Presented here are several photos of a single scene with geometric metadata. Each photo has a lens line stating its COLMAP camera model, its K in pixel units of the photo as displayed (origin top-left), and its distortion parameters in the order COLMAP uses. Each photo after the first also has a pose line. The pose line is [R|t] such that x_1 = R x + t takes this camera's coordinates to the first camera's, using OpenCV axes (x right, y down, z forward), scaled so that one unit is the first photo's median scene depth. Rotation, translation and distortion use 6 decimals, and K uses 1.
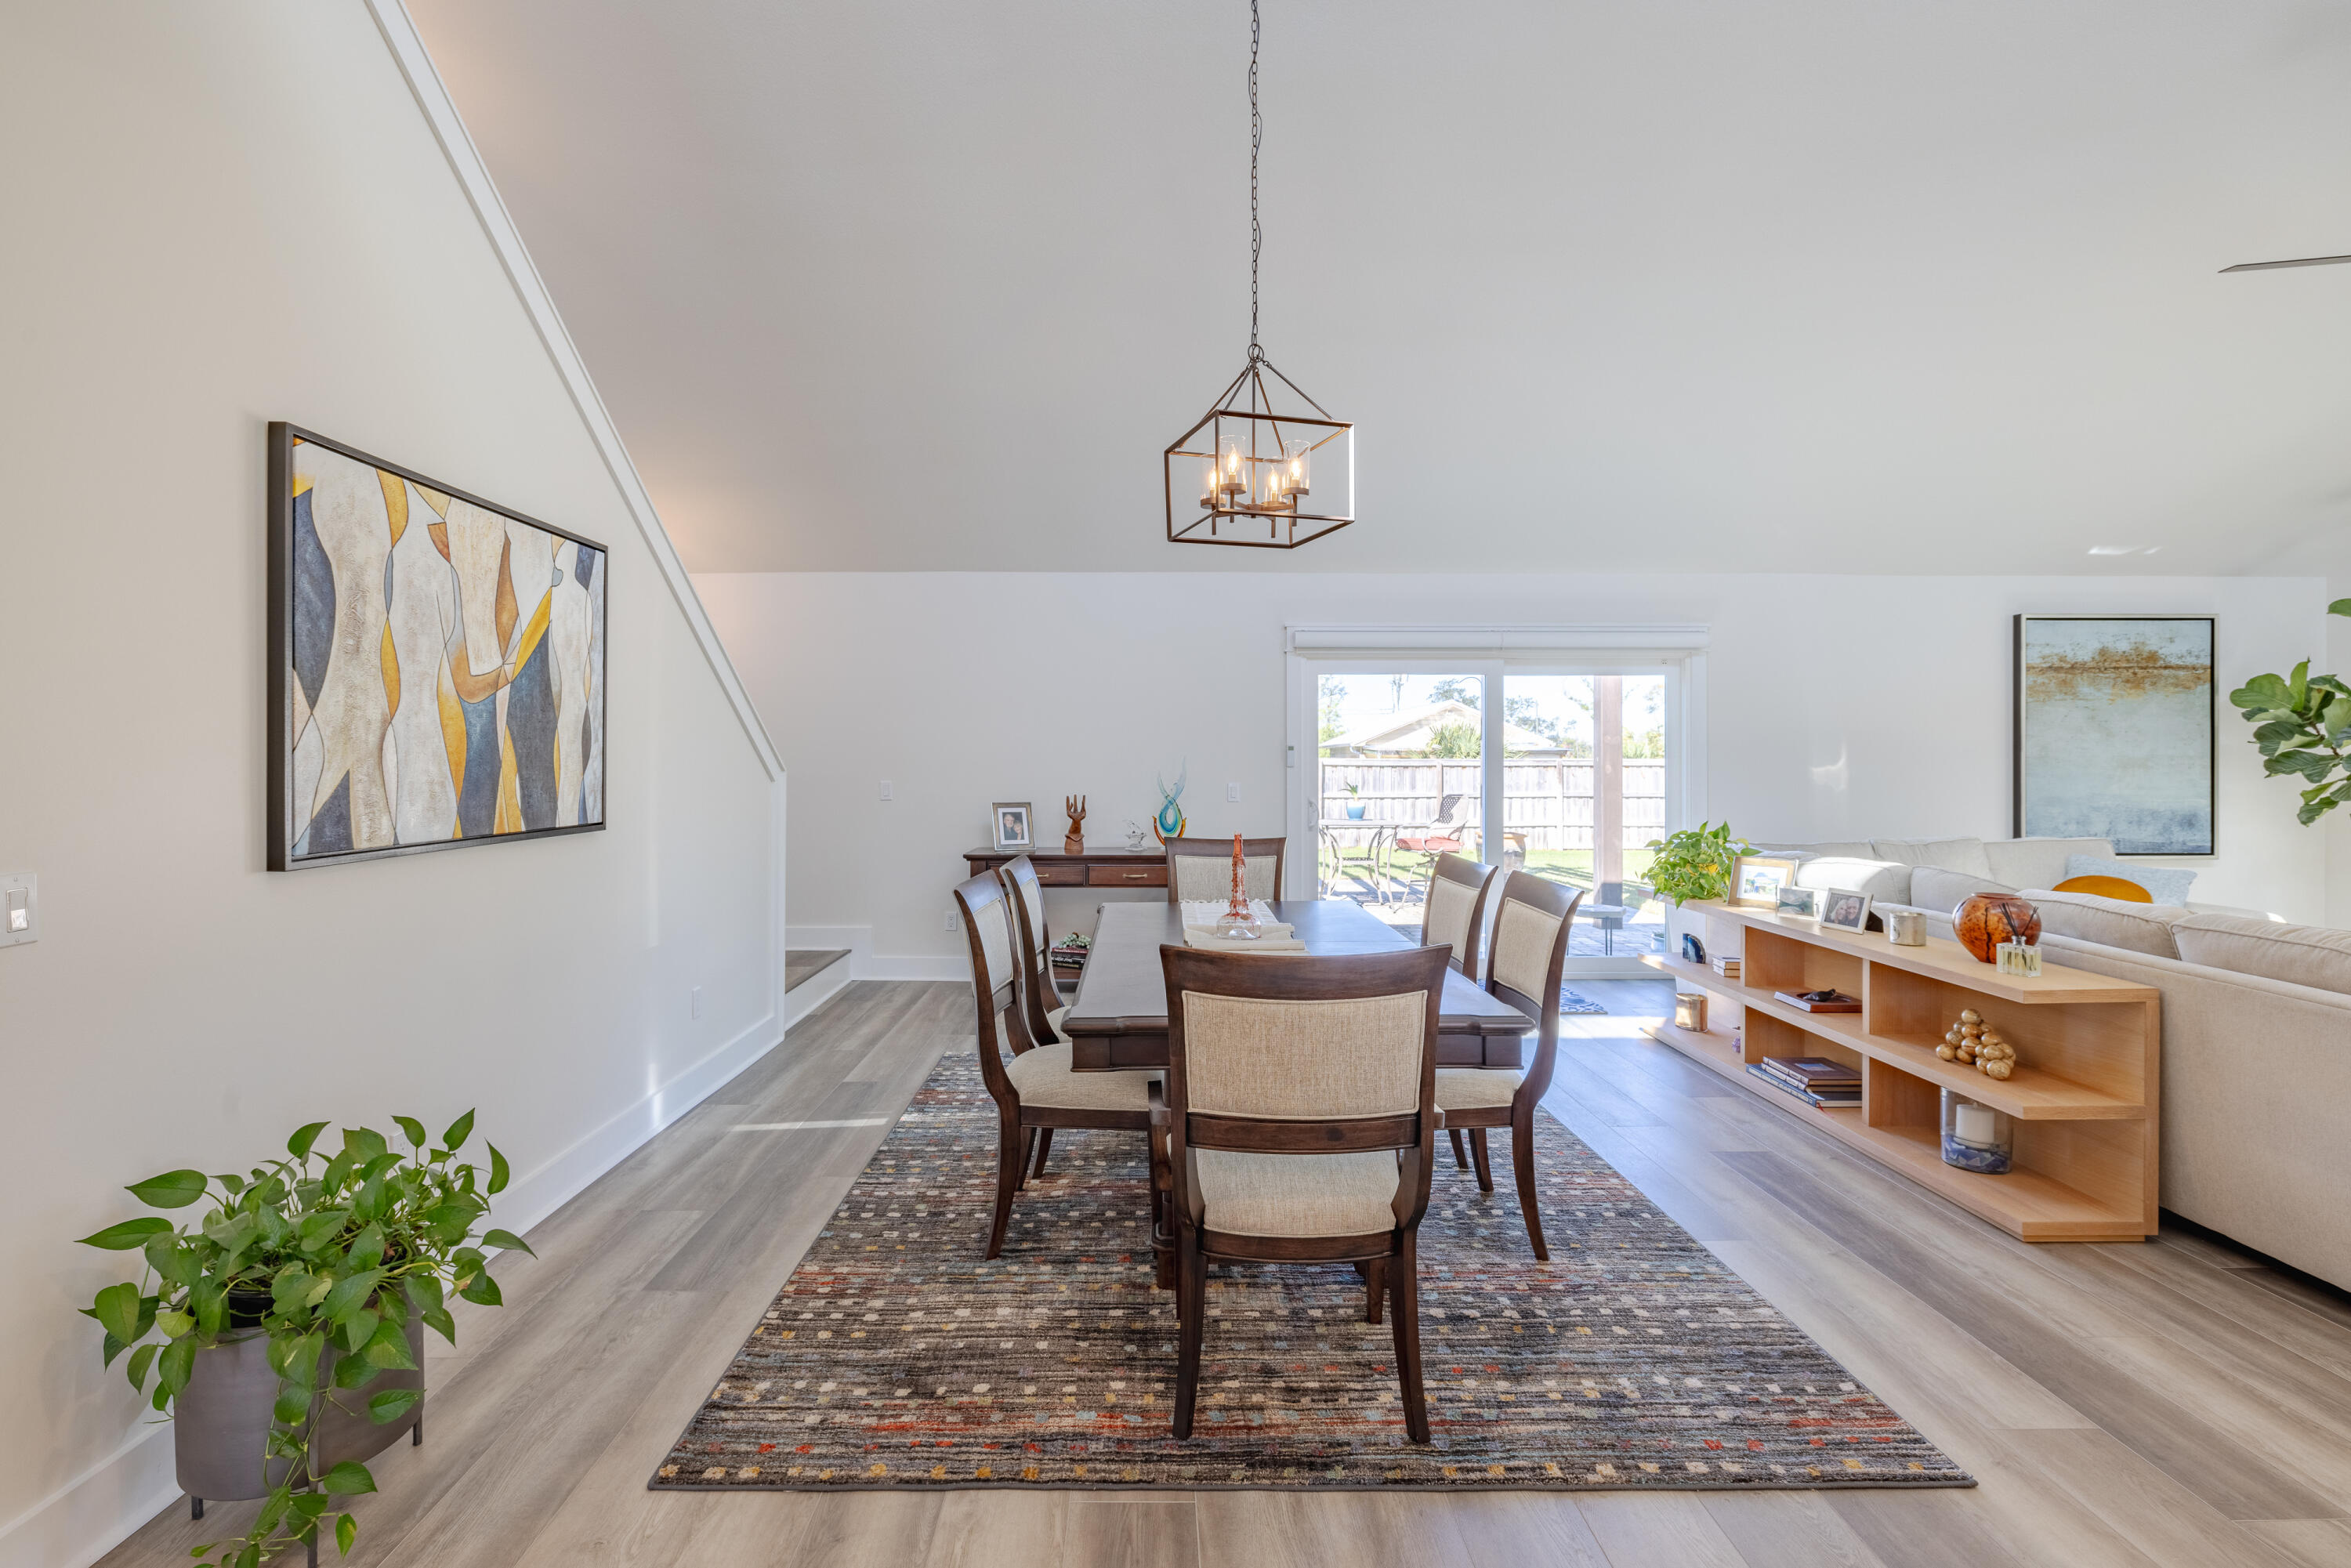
lens RADIAL K [[1122.1, 0, 1166.3], [0, 1122.1, 765.8], [0, 0, 1]] dist [-0.011132, -0.000149]
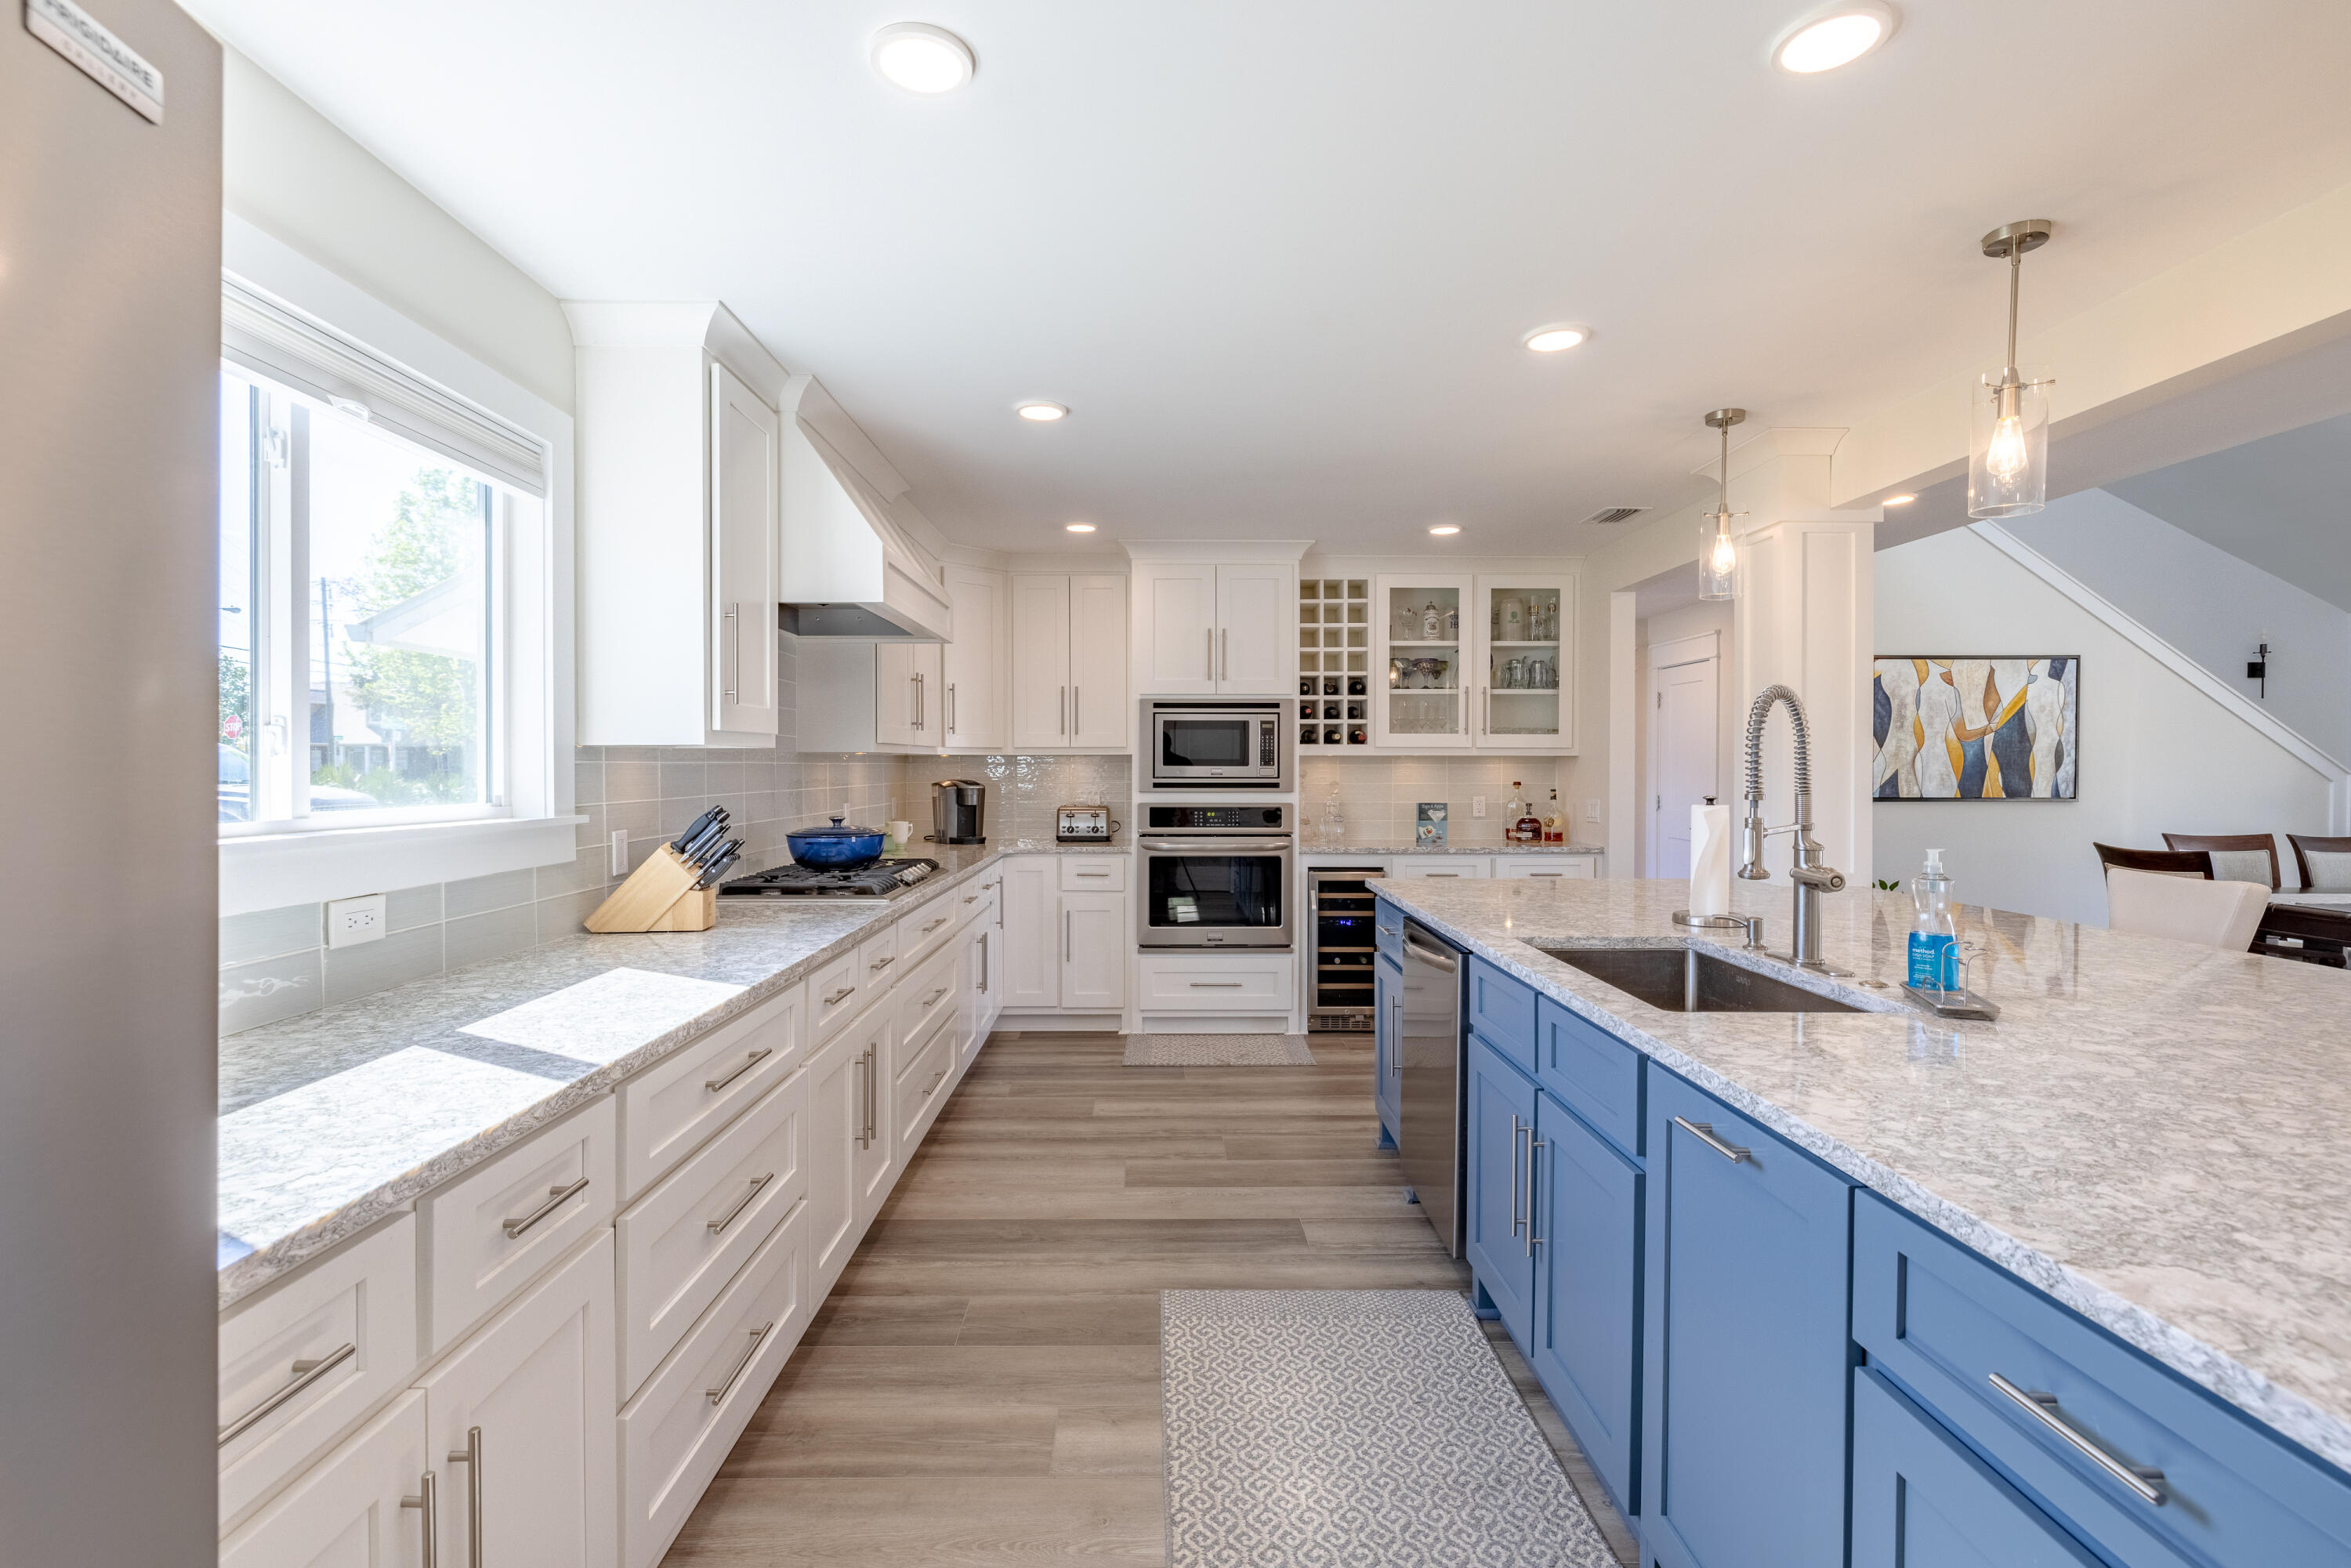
lens RADIAL K [[1058.4, 0, 1164.7], [0, 1058.4, 773.3], [0, 0, 1]] dist [-0.004410, -0.000021]
pose [[-0.000999, 0.010879, -0.999940, 1.521919], [-0.002734, 0.999937, 0.010882, -0.007389], [0.999996, 0.002745, -0.000969, -0.672388]]
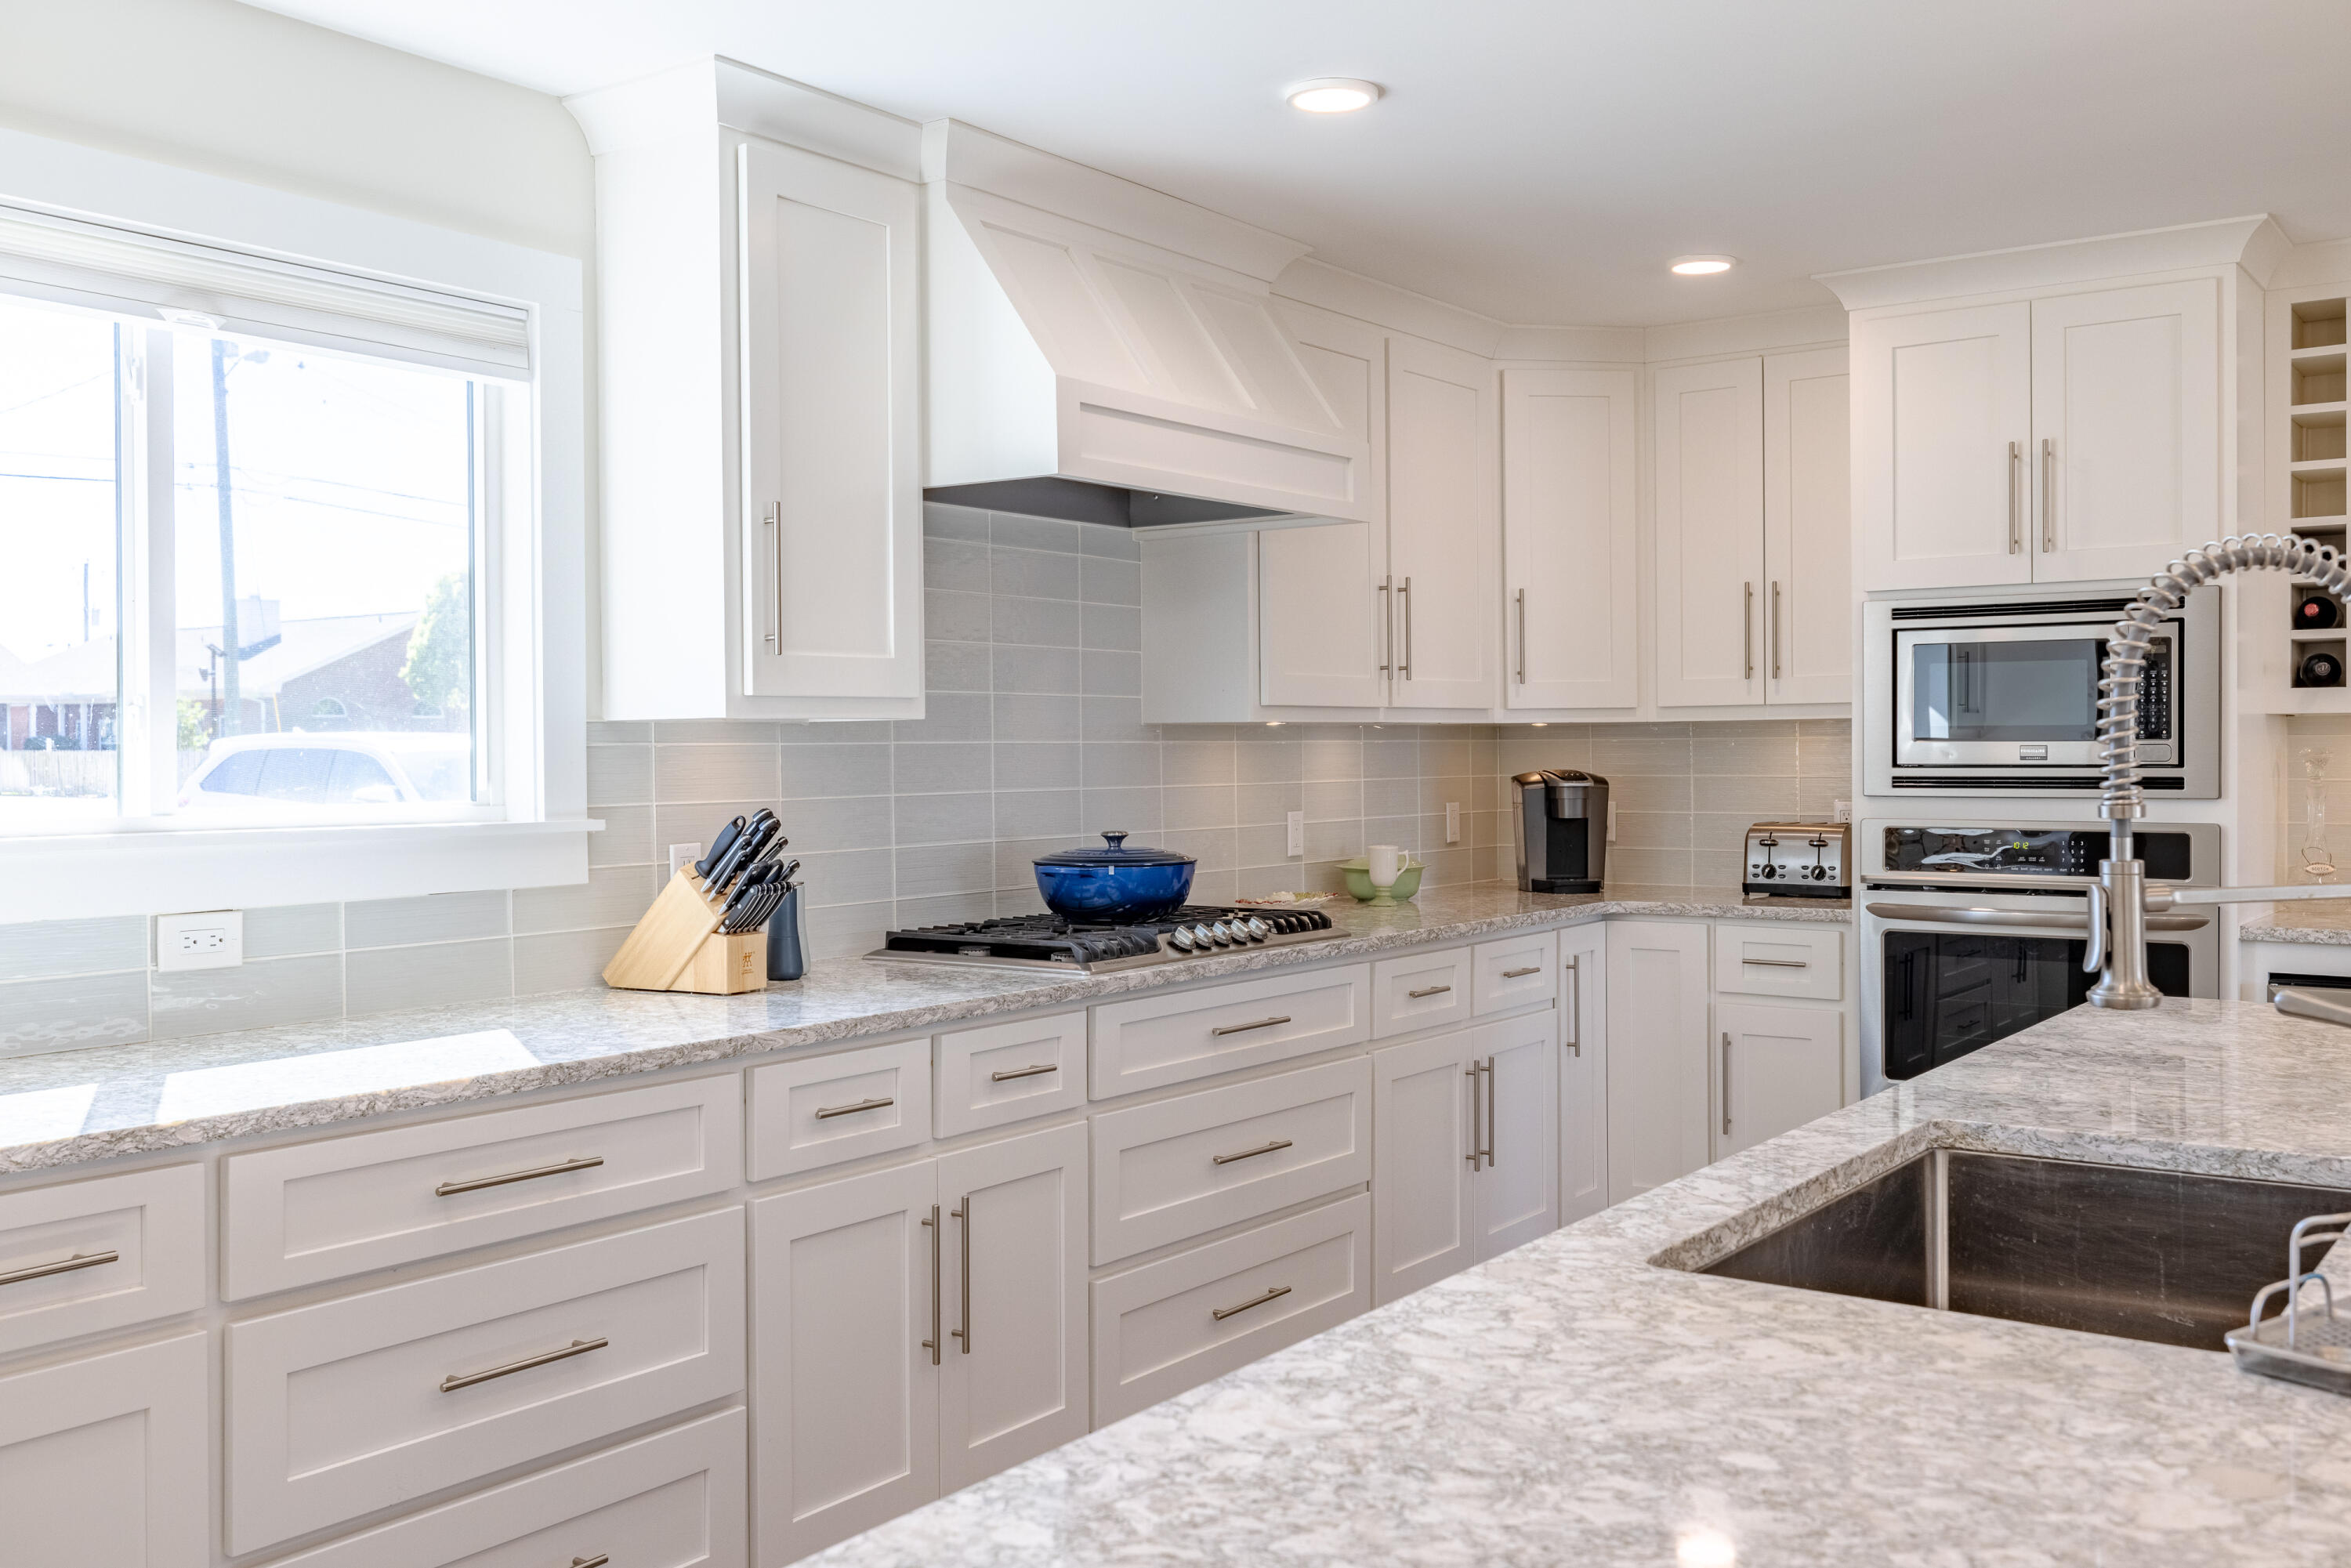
lens RADIAL K [[2120.6, 0, 1176.8], [0, 2120.6, 769.8], [0, 0, 1]] dist [0.006086, 0.008184]
pose [[-0.592479, 0.016462, -0.805417, 1.454516], [0.007455, 0.999860, 0.014952, -0.007289], [0.805551, 0.002854, -0.592519, -0.188823]]
